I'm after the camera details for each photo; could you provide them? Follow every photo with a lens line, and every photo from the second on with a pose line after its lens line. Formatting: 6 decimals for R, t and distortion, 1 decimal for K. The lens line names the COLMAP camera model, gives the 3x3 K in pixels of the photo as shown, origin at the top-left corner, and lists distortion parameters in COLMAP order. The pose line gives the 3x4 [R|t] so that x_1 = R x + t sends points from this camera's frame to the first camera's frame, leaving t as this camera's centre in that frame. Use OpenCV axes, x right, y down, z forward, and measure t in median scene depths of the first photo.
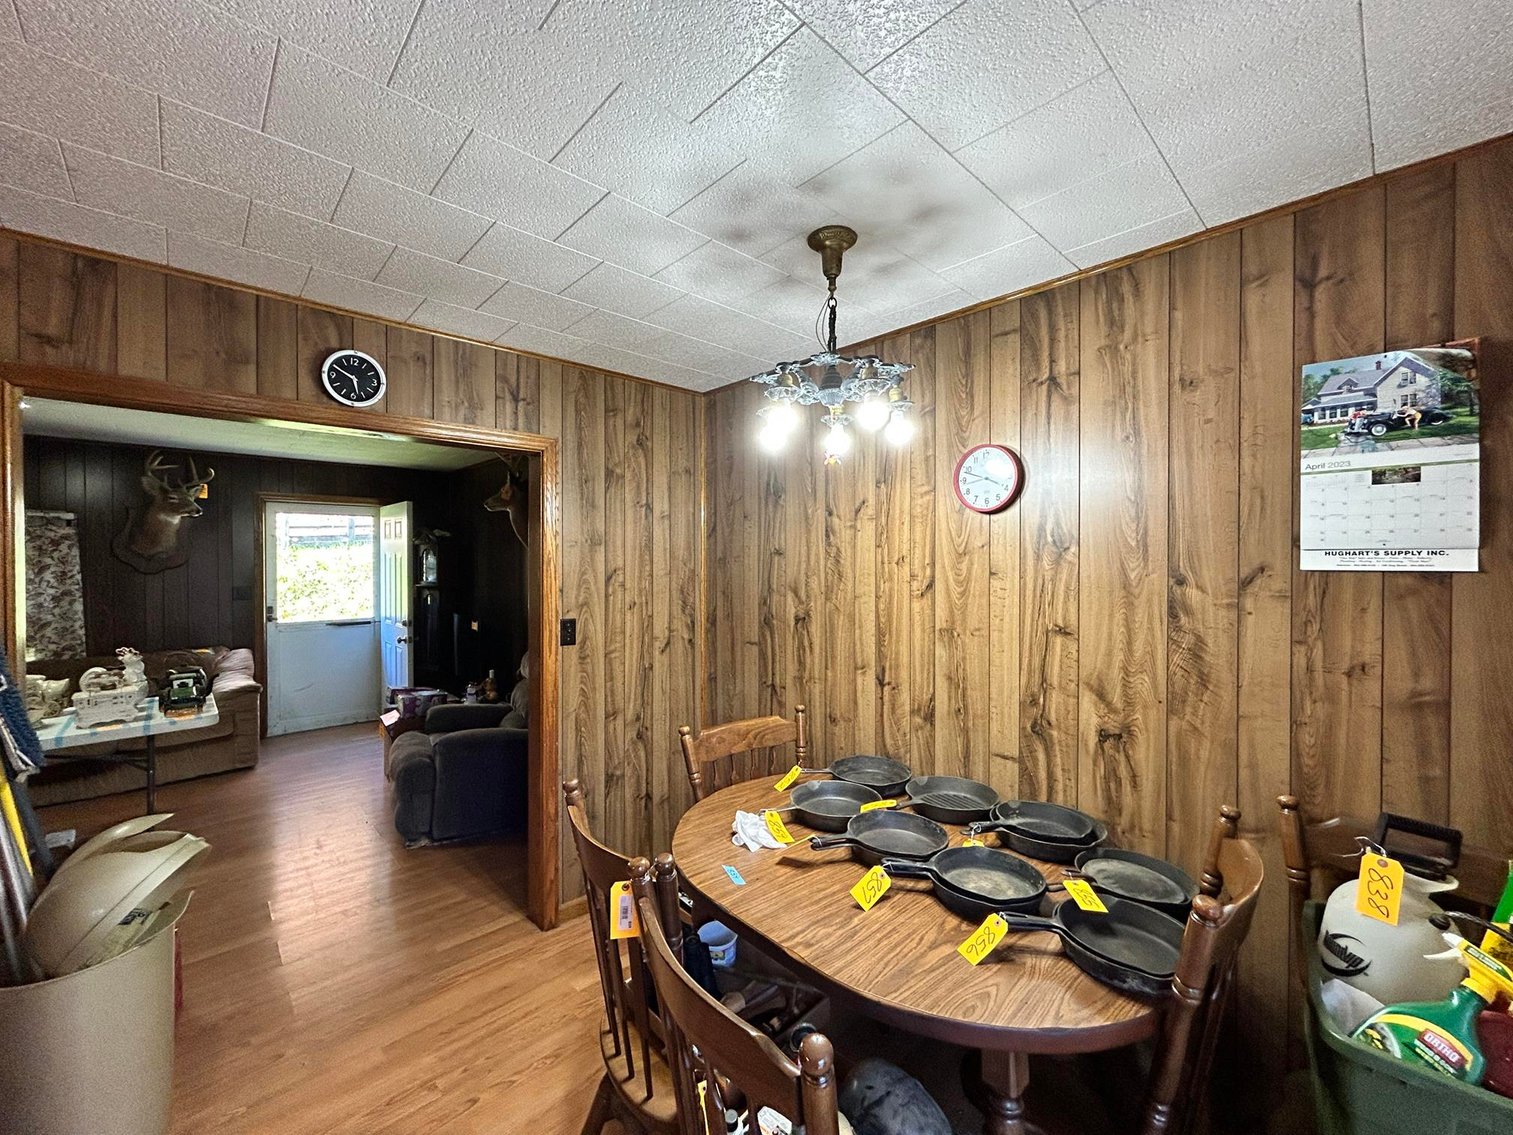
lens RADIAL K [[608.3, 0, 756.5], [0, 608.3, 567.5], [0, 0, 1]] dist [-0.002259, 0.000061]
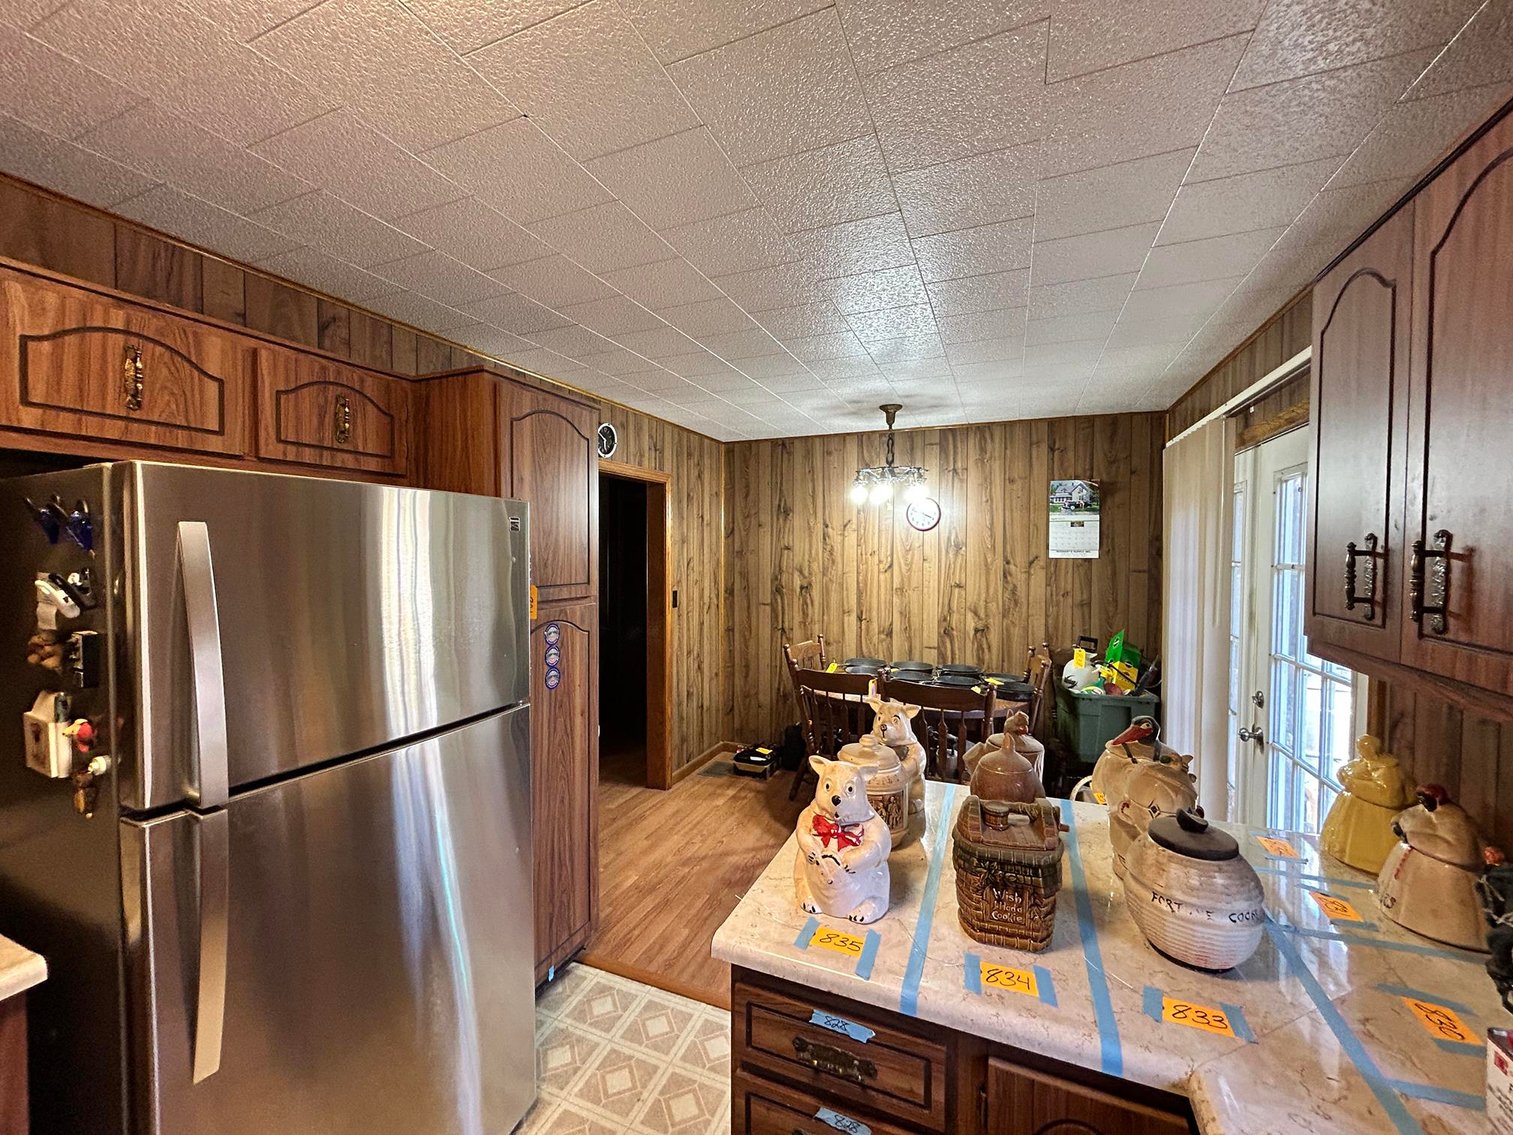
lens RADIAL K [[608.3, 0, 756.5], [0, 608.3, 567.5], [0, 0, 1]] dist [-0.002259, 0.000061]
pose [[0.912290, -0.010119, 0.409420, -1.048640], [0.002286, 0.999805, 0.019618, -0.006125], [-0.409539, -0.016961, 0.912135, -0.694188]]
